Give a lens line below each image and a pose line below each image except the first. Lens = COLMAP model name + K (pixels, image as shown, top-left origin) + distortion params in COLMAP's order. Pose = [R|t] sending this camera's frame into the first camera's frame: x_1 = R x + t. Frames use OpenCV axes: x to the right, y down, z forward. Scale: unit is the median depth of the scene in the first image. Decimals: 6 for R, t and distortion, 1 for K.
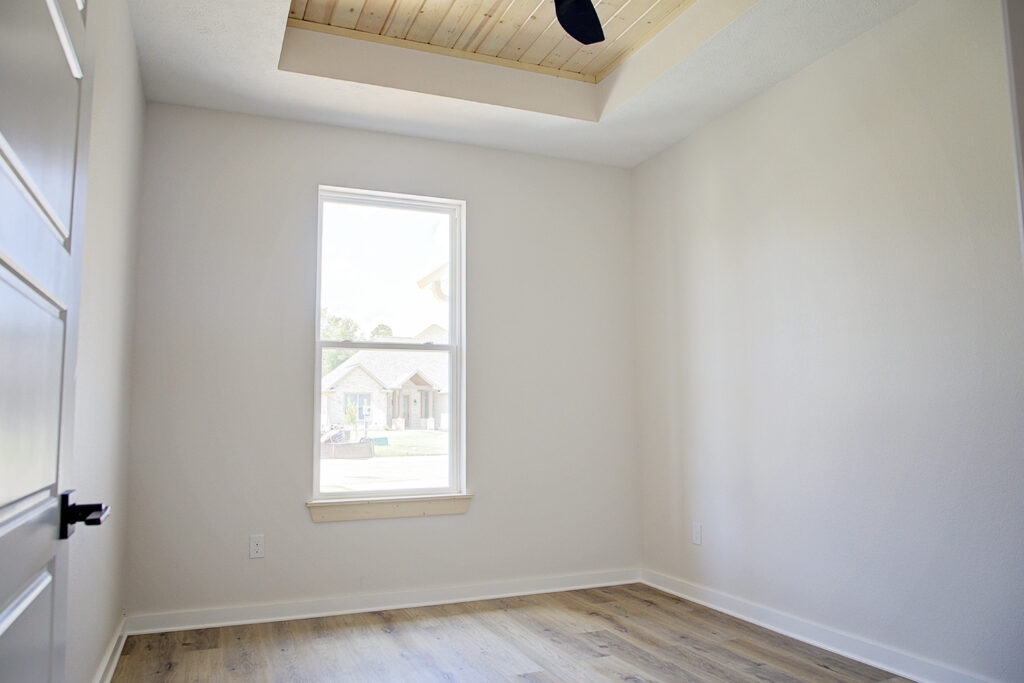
lens RADIAL K [[726.8, 0, 520.4], [0, 726.8, 339.5], [0, 0, 1]] dist [-0.092713, 0.077702]
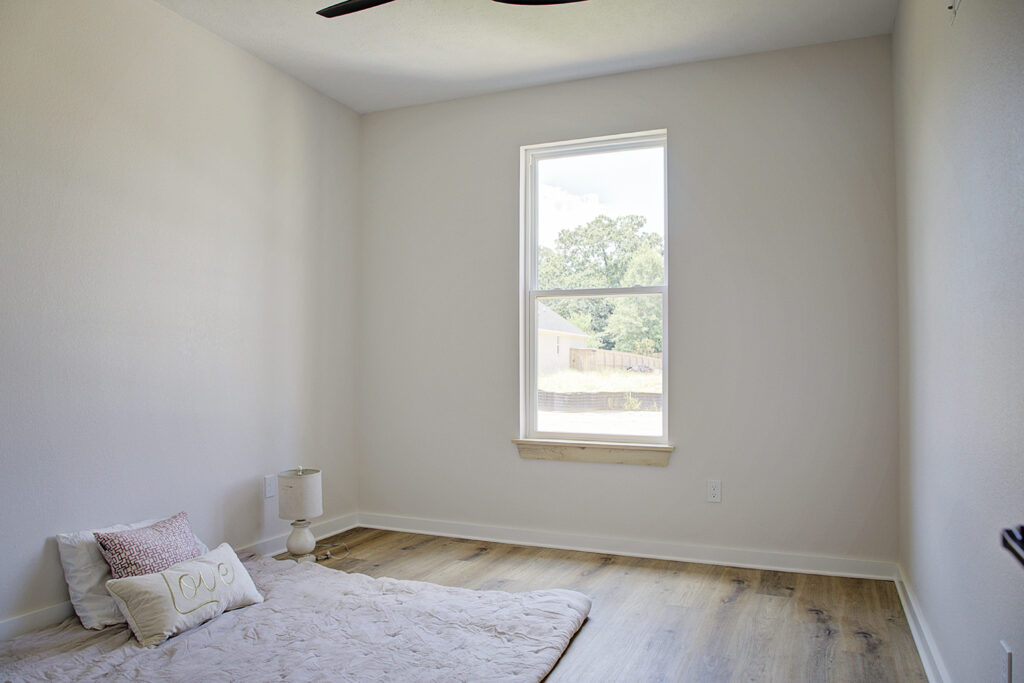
lens RADIAL K [[726.8, 0, 520.4], [0, 726.8, 339.5], [0, 0, 1]] dist [-0.092713, 0.077702]
pose [[0.696446, -0.016870, -0.717411, 0.447601], [0.065200, 0.997076, 0.039849, 0.025777], [0.714641, -0.074528, 0.695509, 0.217869]]
